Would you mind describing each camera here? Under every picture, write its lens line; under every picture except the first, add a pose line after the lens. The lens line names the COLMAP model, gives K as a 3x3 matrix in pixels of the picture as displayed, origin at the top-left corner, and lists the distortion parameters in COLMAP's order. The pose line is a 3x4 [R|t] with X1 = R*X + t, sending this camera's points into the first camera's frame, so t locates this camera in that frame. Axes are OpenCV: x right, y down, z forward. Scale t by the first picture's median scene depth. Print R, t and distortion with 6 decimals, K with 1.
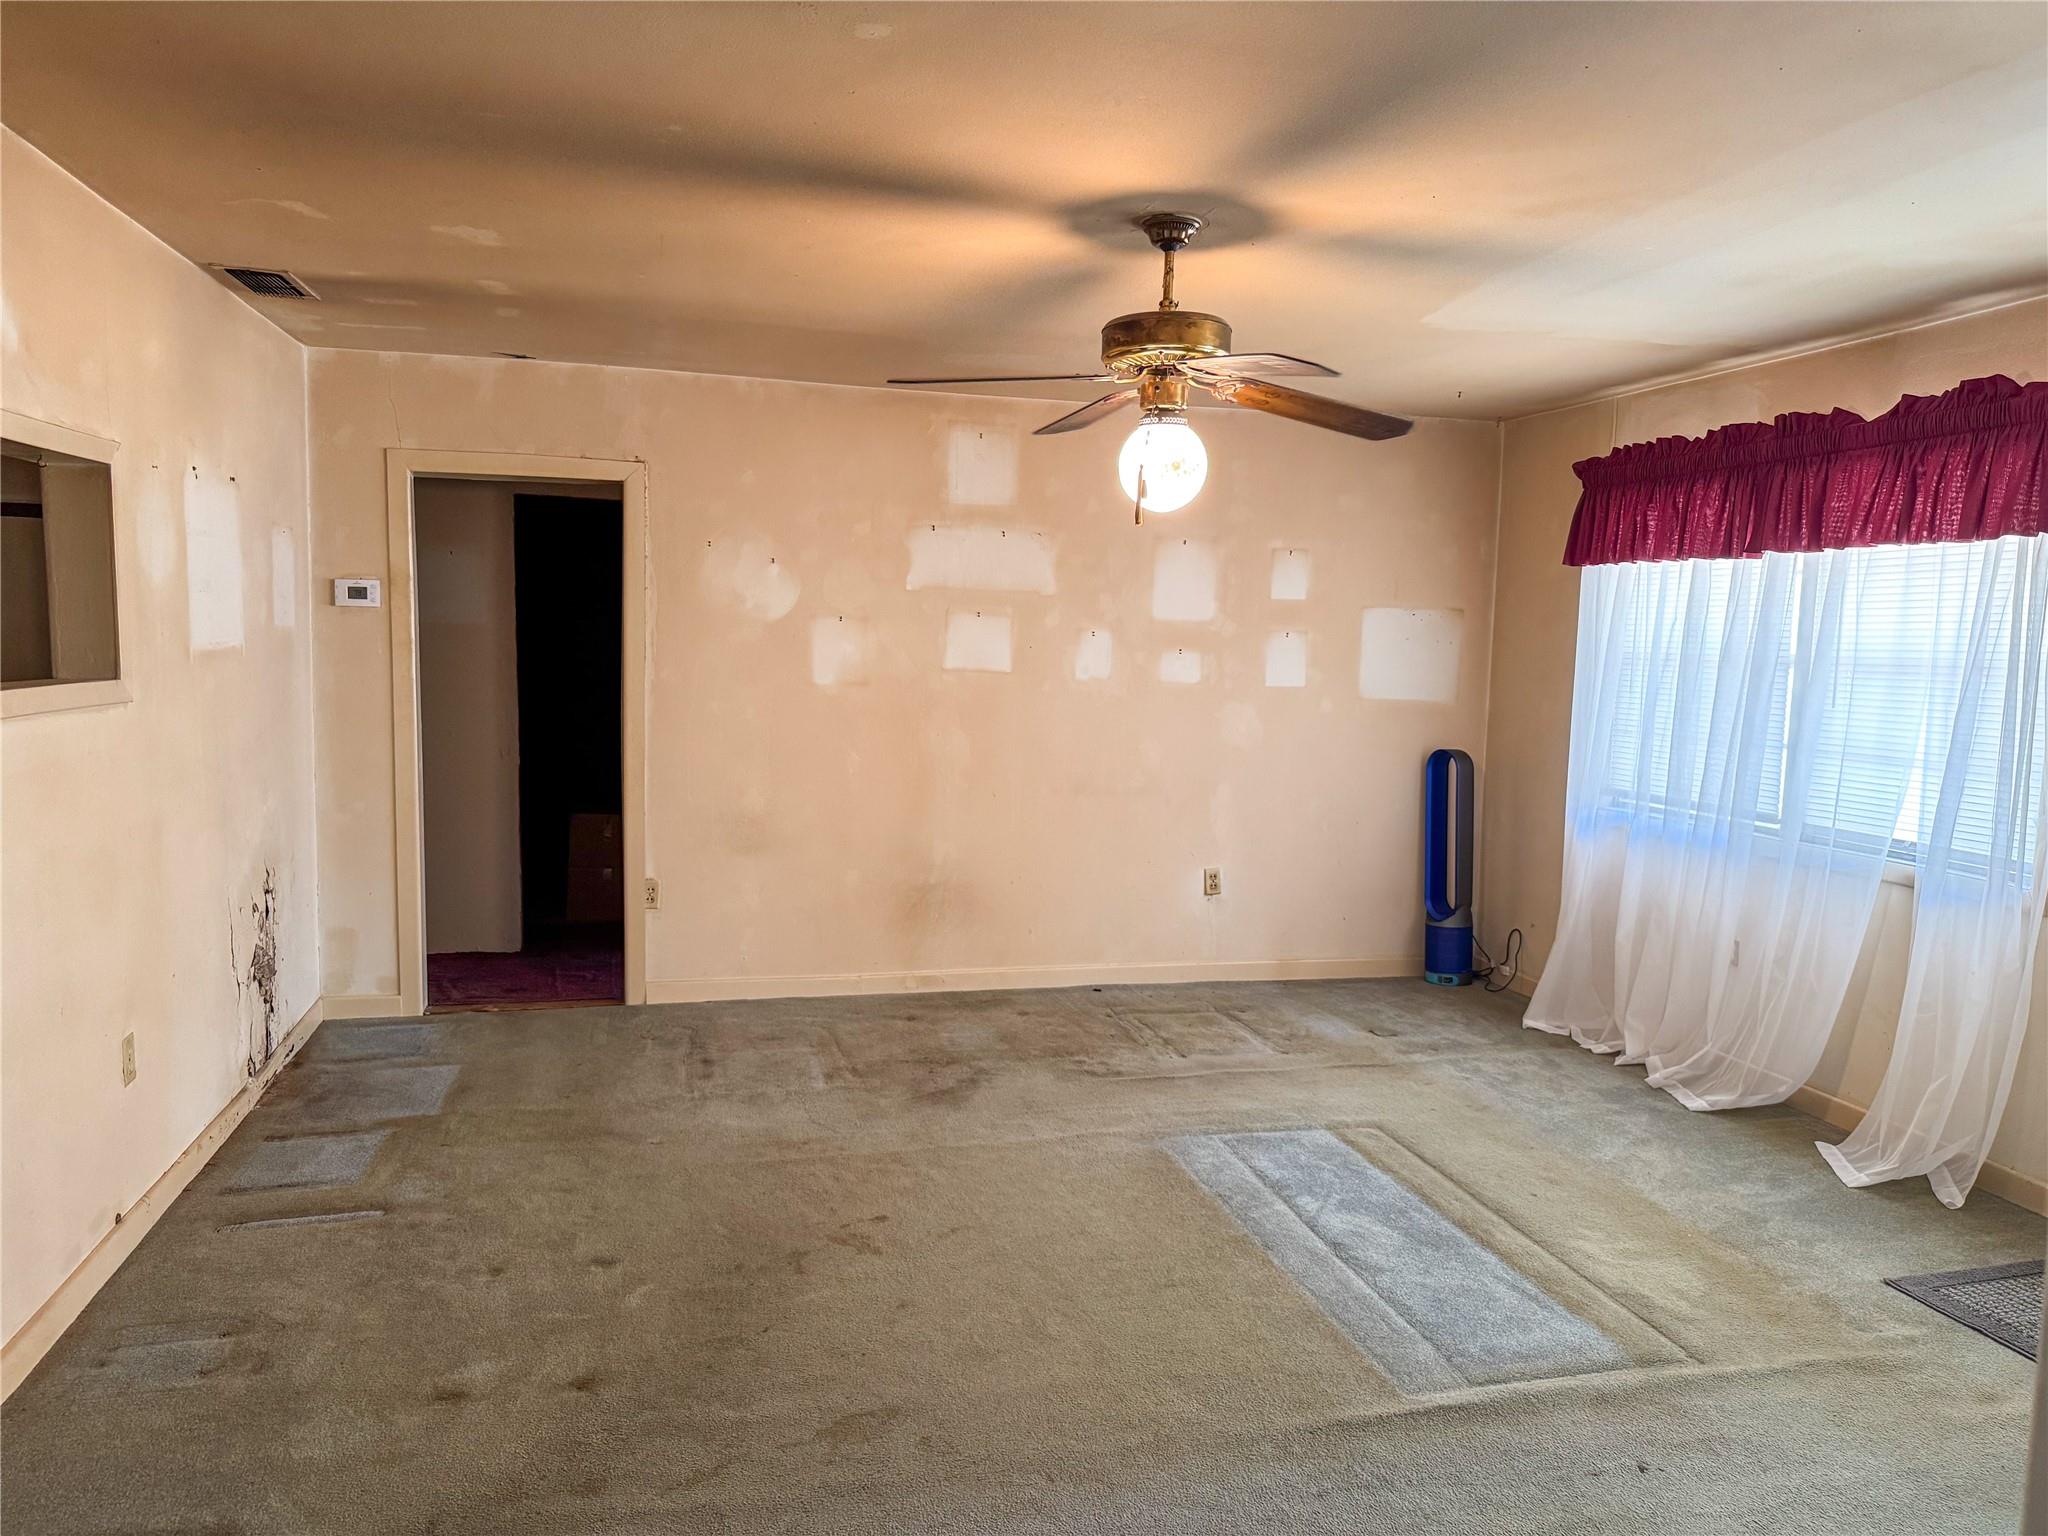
lens RADIAL K [[1391.1, 0, 1024.0], [0, 1391.1, 768.0], [0, 0, 1]] dist [0.218353, -0.394110]
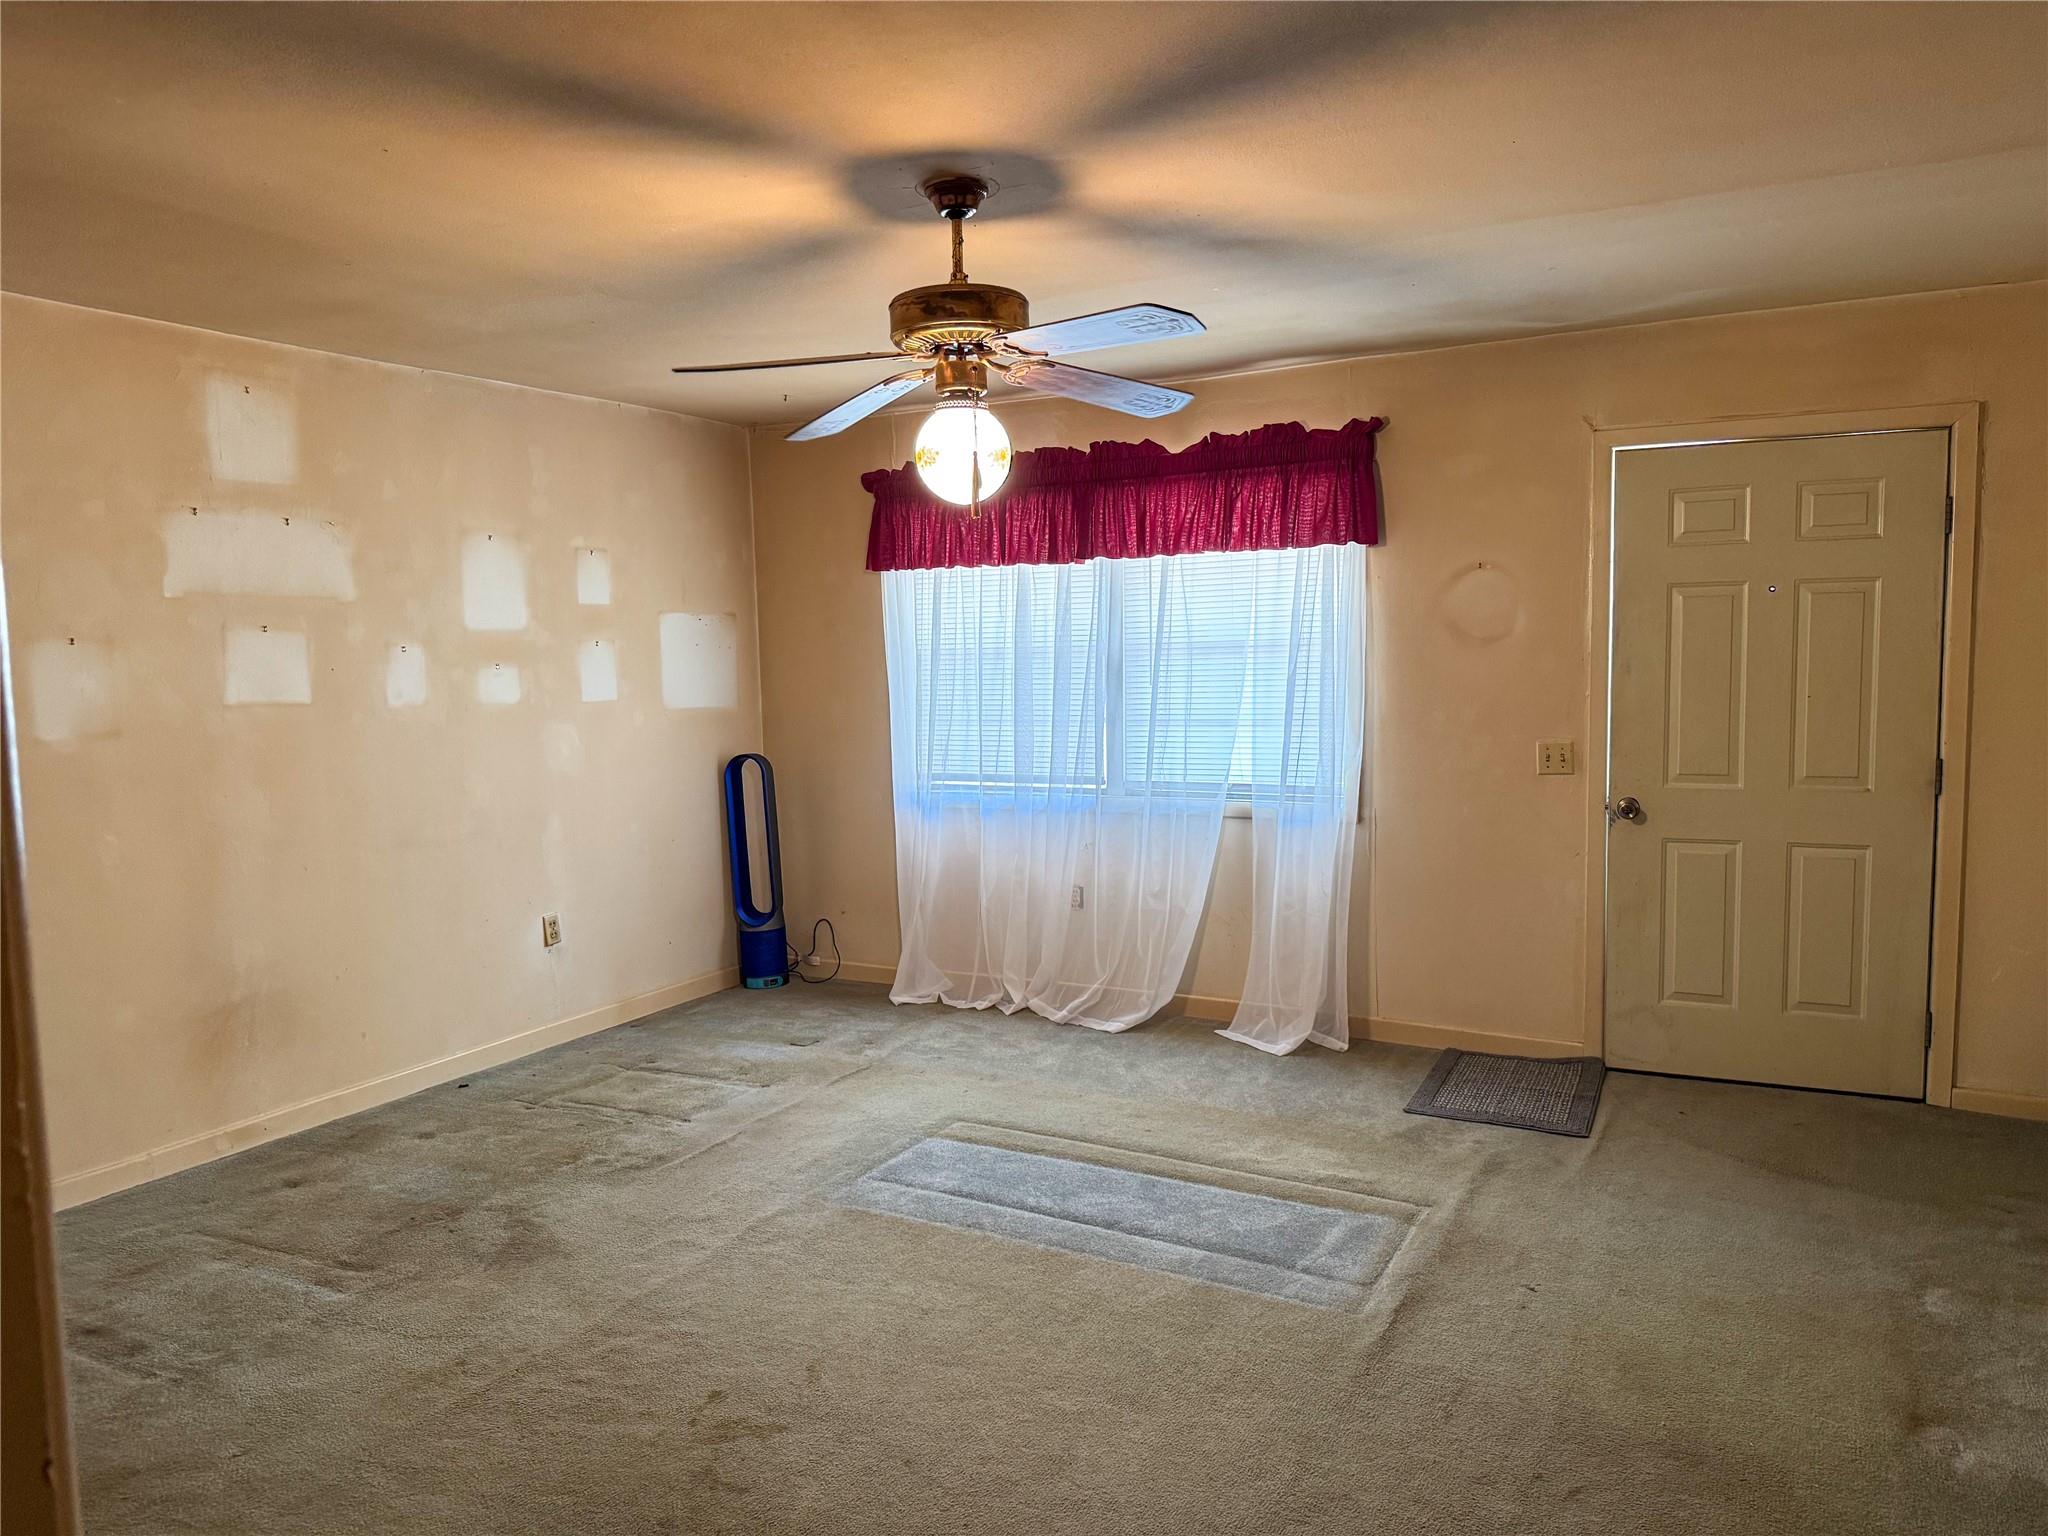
lens RADIAL K [[1404.6, 0, 1024.0], [0, 1404.6, 768.0], [0, 0, 1]] dist [0.056565, -0.074817]
pose [[0.681820, -0.101662, 0.724422, -0.342345], [0.104884, 0.993650, 0.040728, -0.027404], [-0.723962, 0.048211, 0.688153, 0.211866]]
